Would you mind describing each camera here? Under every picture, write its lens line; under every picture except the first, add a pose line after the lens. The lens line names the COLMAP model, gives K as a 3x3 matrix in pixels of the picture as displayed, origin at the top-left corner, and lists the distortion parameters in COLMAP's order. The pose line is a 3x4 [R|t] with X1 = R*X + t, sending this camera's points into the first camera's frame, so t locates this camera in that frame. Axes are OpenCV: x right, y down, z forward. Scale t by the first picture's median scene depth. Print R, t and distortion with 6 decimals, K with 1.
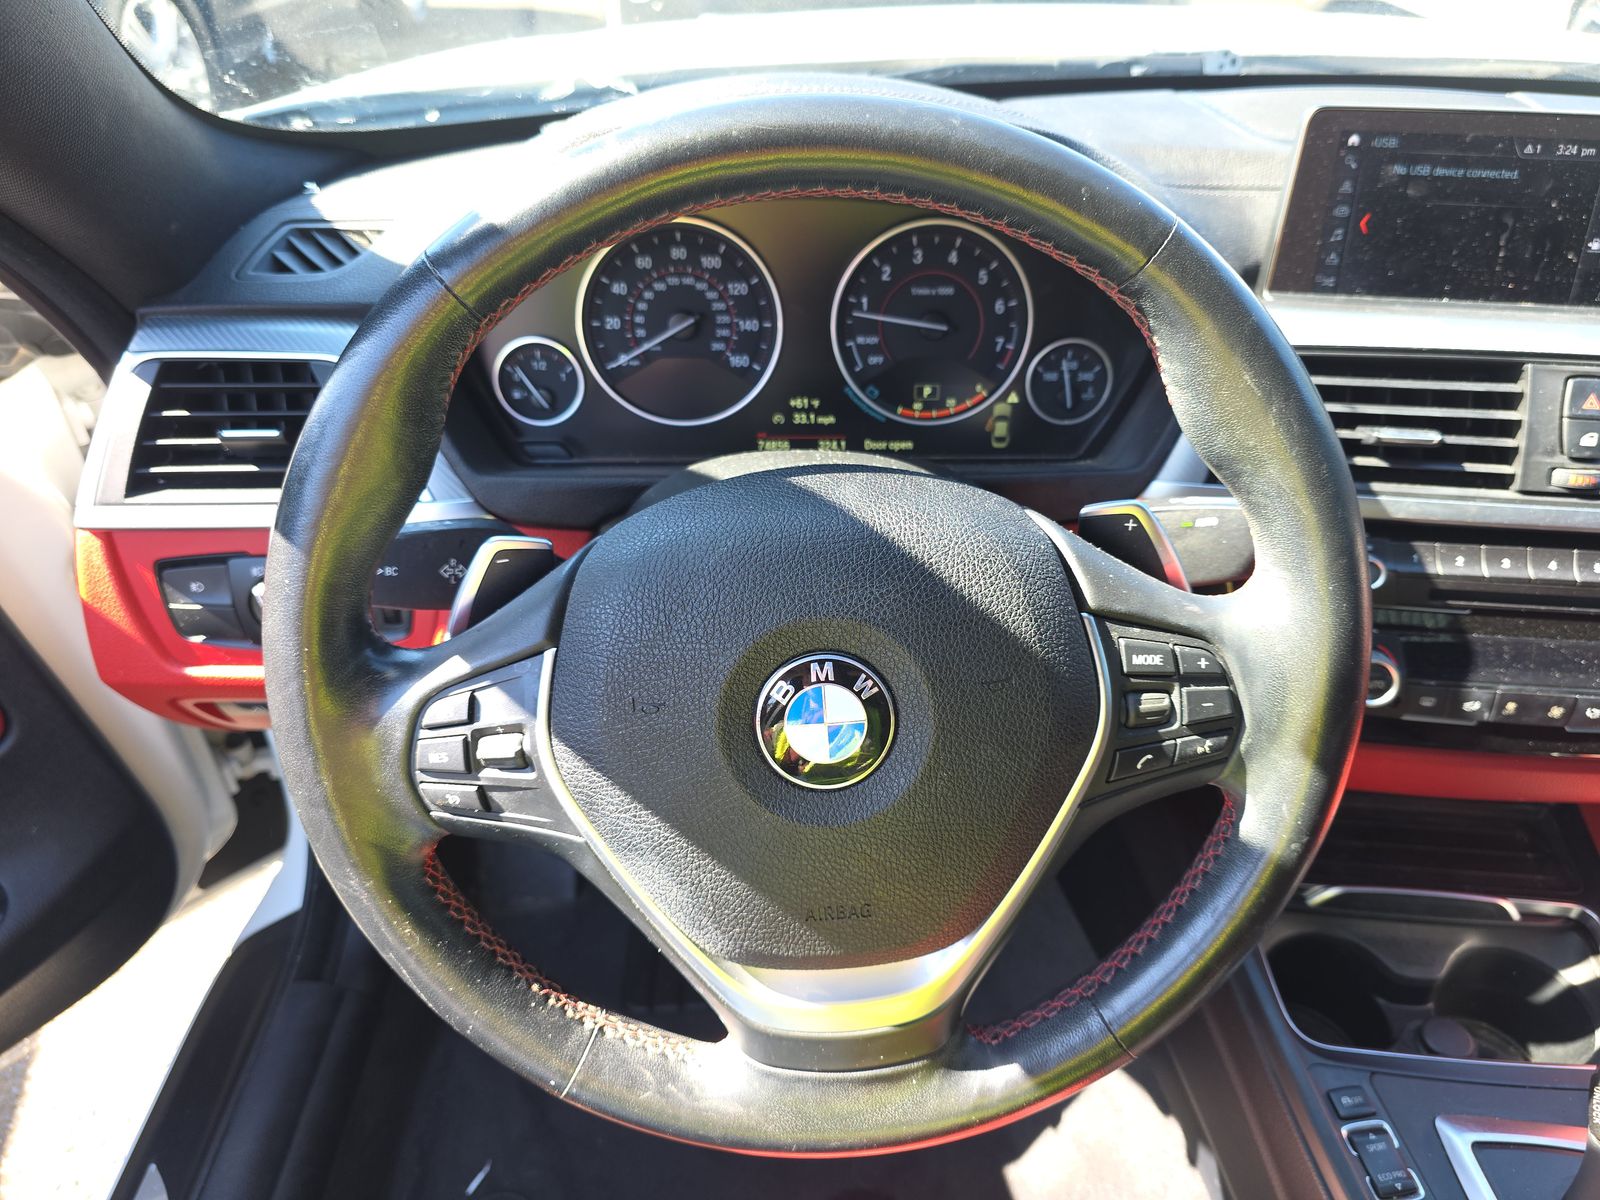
lens RADIAL K [[1089.1, 0, 797.2], [0, 1089.1, 596.3], [0, 0, 1]] dist [0.027940, -0.027364]
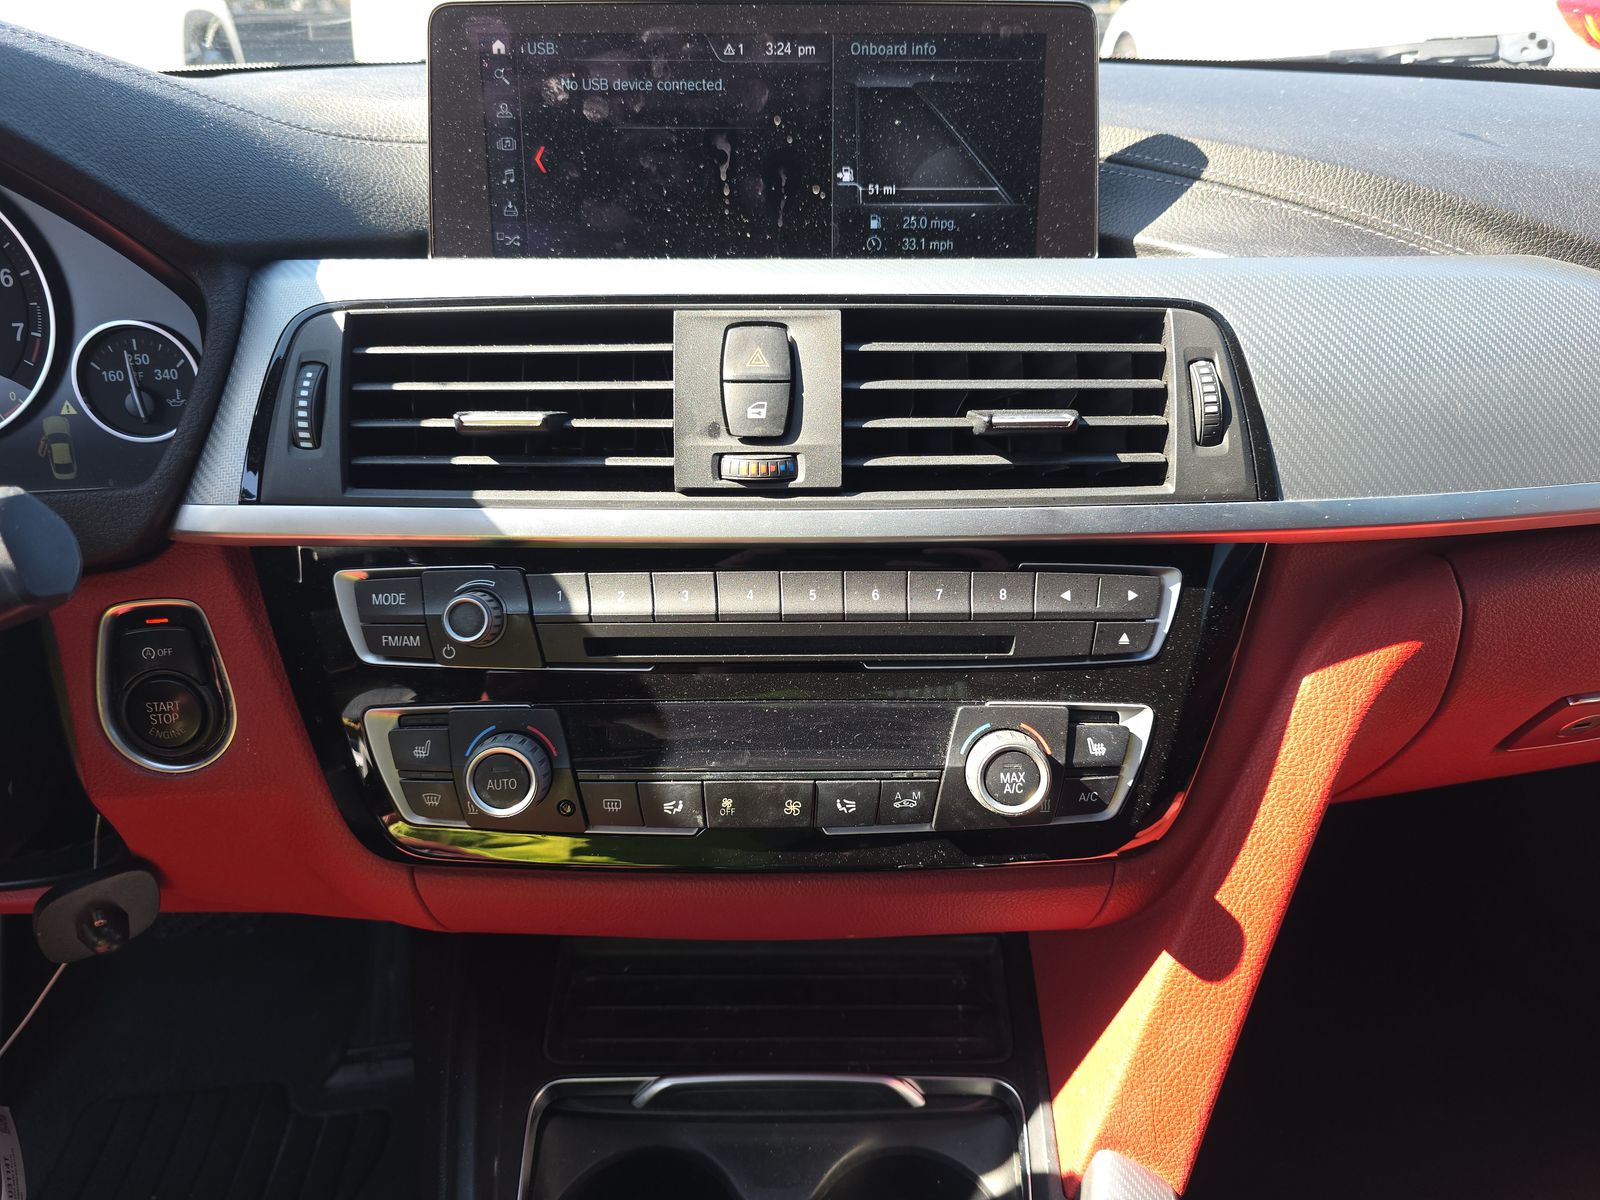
lens RADIAL K [[1089.1, 0, 800.6], [0, 1089.1, 611.5], [0, 0, 1]] dist [0.027940, -0.027364]
pose [[0.997249, -0.052784, 0.052045, 0.649307], [0.058509, 0.991591, -0.115432, 0.060908], [-0.045515, 0.118160, 0.991951, 0.297705]]
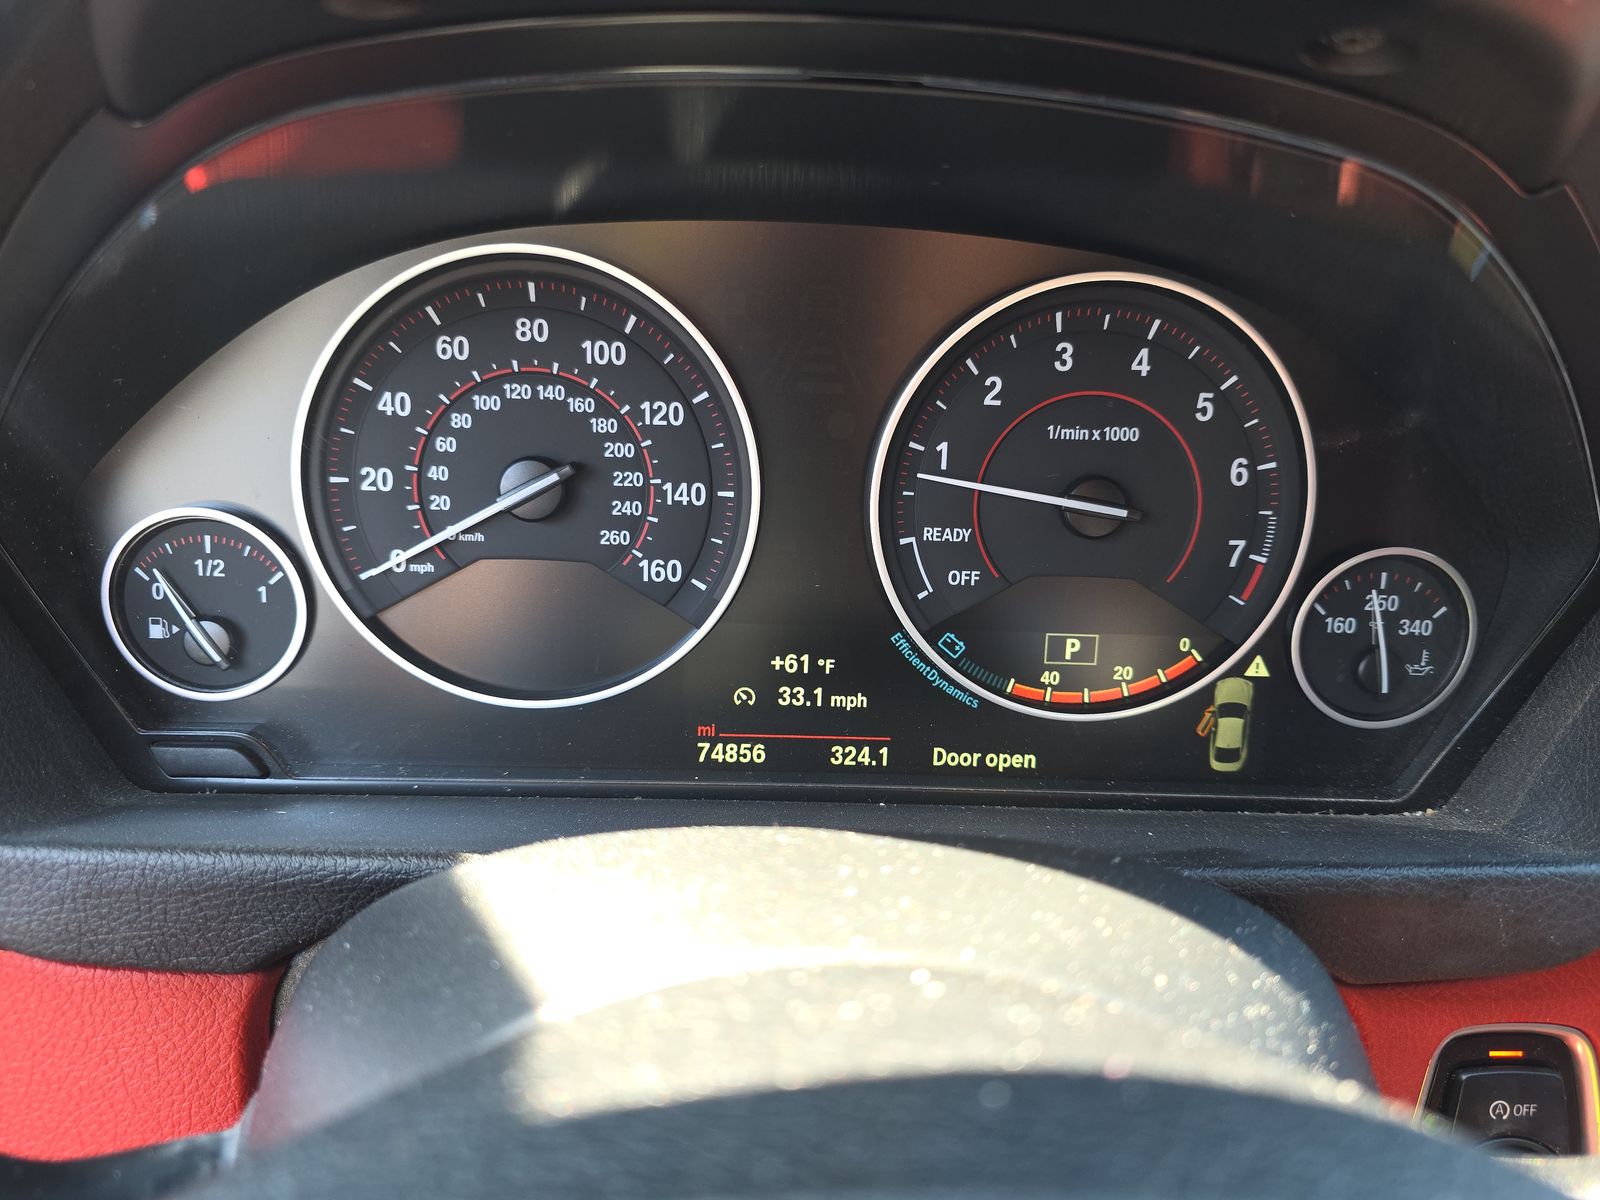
lens RADIAL K [[1089.1, 0, 795.6], [0, 1089.1, 603.3], [0, 0, 1]] dist [0.027940, -0.027364]
pose [[0.999235, 0.029198, 0.026025, -0.009403], [-0.024053, 0.983413, -0.179776, -0.125034], [-0.030842, 0.179013, 0.983363, 0.567279]]
